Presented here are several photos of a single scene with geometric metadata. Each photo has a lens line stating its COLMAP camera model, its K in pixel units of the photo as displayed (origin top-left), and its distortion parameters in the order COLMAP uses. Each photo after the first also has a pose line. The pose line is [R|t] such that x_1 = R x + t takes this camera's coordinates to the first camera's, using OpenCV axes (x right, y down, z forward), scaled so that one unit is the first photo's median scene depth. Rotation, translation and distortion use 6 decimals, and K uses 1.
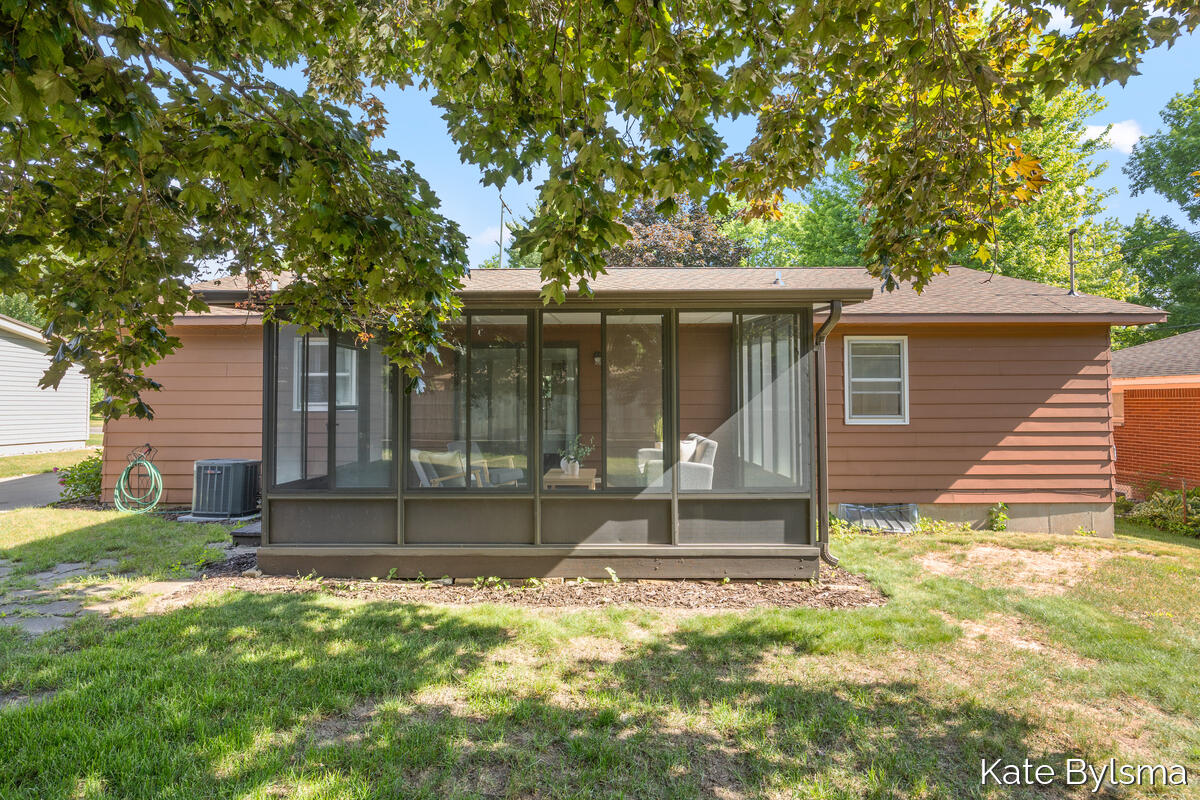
lens RADIAL K [[648.8, 0, 610.7], [0, 648.8, 377.5], [0, 0, 1]] dist [-0.000046, -0.000231]
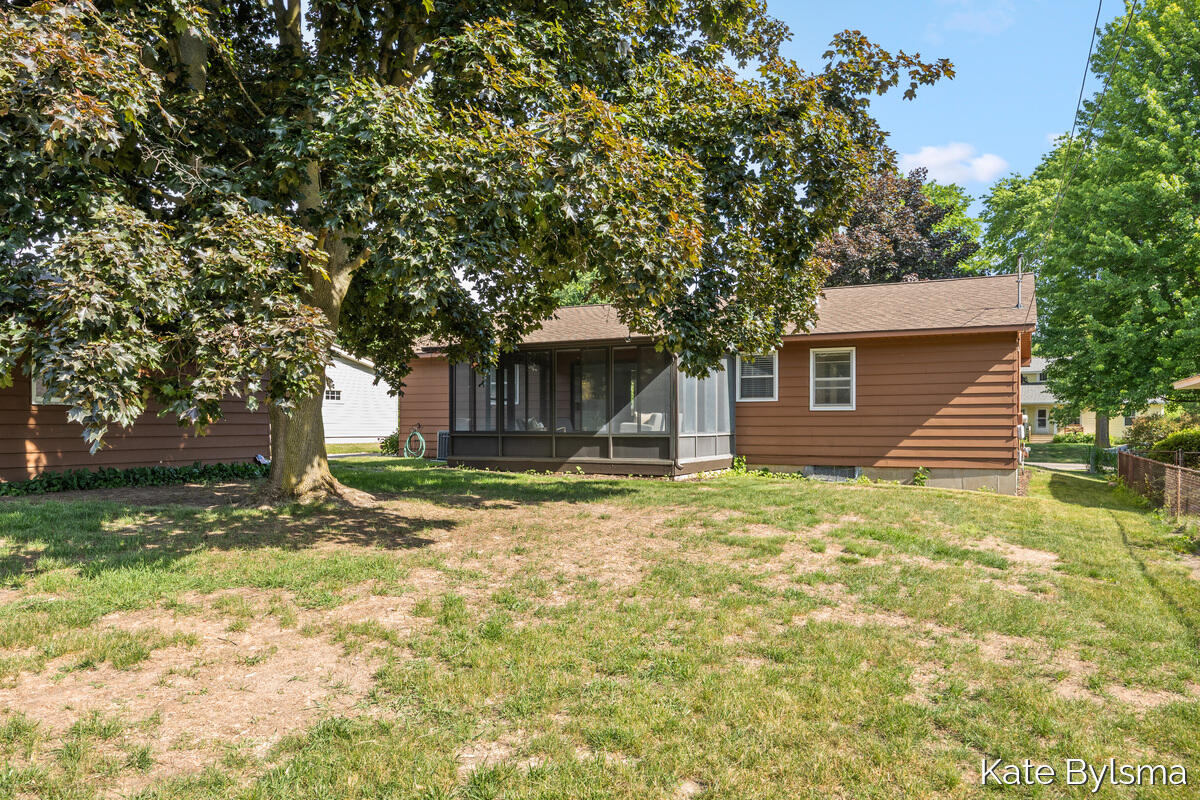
lens RADIAL K [[861.7, 0, 599.4], [0, 861.7, 403.9], [0, 0, 1]] dist [-0.000794, 0.000208]
pose [[0.896343, -0.010082, -0.443246, 0.799732], [0.015161, 0.999854, 0.007917, 0.036313], [0.443101, -0.013816, 0.896365, -0.924592]]
